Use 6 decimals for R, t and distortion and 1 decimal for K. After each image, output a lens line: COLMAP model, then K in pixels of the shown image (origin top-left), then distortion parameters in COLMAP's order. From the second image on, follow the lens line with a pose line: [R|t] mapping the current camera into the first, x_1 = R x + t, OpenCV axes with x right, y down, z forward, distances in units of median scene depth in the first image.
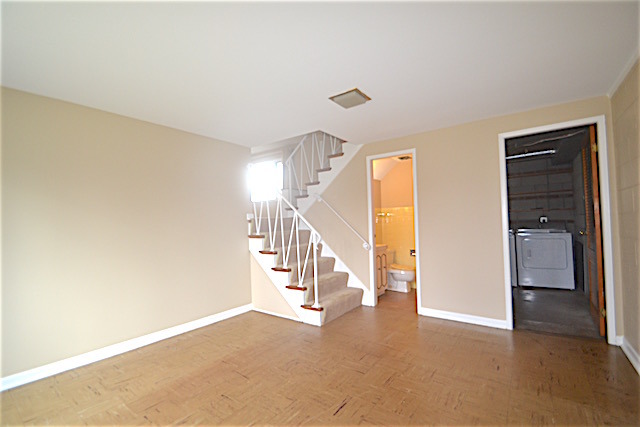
lens RADIAL K [[284.5, 0, 315.2], [0, 284.5, 215.0], [0, 0, 1]] dist [-0.002759, -0.003682]
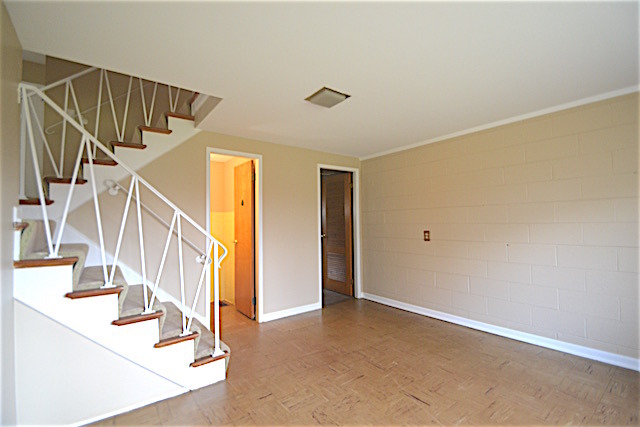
lens RADIAL K [[284.5, 0, 315.0], [0, 284.5, 215.8], [0, 0, 1]] dist [-0.002759, -0.003682]
pose [[0.285822, 0.048707, 0.957044, -0.661433], [-0.020287, 0.998791, -0.044773, 0.023235], [-0.958068, -0.006618, 0.286464, 0.652809]]
